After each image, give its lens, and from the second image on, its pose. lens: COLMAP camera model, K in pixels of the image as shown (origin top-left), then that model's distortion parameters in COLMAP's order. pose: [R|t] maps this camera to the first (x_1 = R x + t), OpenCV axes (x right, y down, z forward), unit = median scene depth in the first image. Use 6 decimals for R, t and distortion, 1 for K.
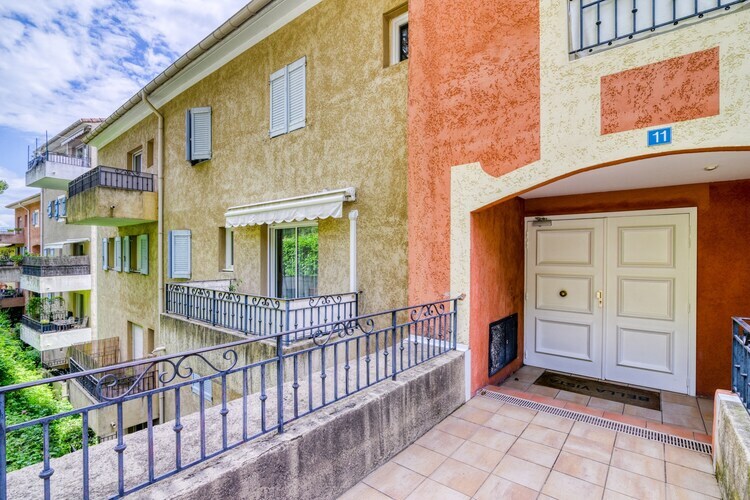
lens RADIAL K [[348.5, 0, 374.9], [0, 348.5, 255.2], [0, 0, 1]] dist [-0.015393, 0.001284]
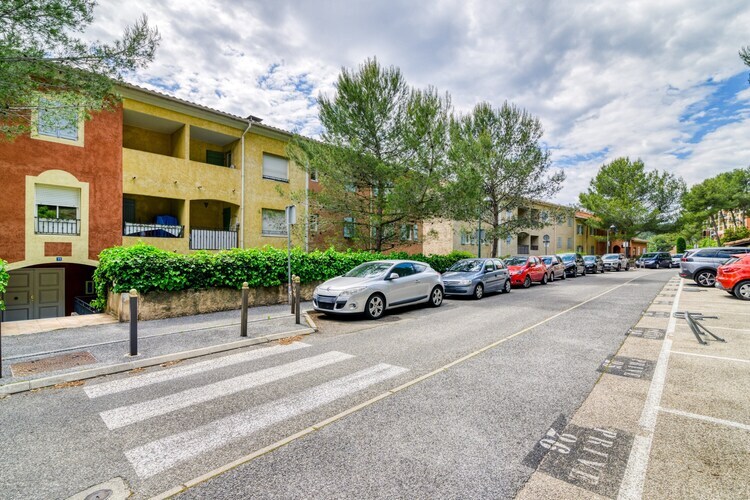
lens RADIAL K [[348.5, 0, 371.8], [0, 348.5, 254.9], [0, 0, 1]] dist [-0.015393, 0.001284]
pose [[0.069891, 0.003384, 0.997549, -2.018936], [0.000899, 0.999994, -0.003456, -0.224173], [-0.997554, 0.001138, 0.069888, -2.026880]]
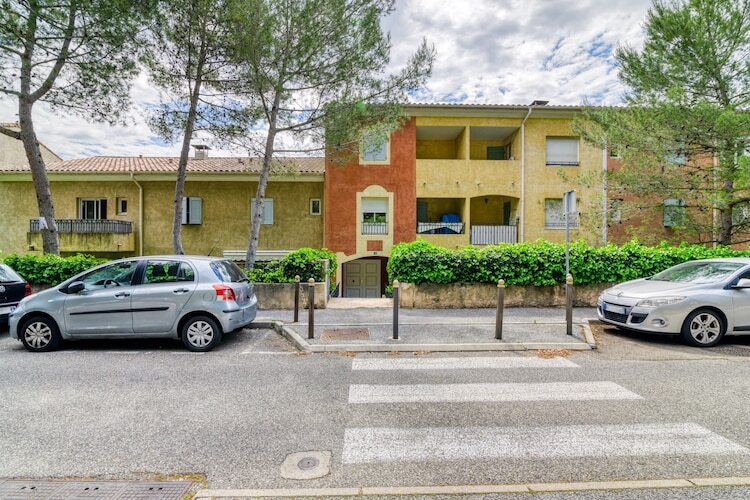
lens RADIAL K [[348.5, 0, 371.4], [0, 348.5, 248.5], [0, 0, 1]] dist [-0.015393, 0.001284]
pose [[0.767877, 0.006874, 0.640560, -1.814655], [-0.002081, 0.999964, -0.008236, -0.222453], [-0.640594, 0.004991, 0.767864, -2.106782]]
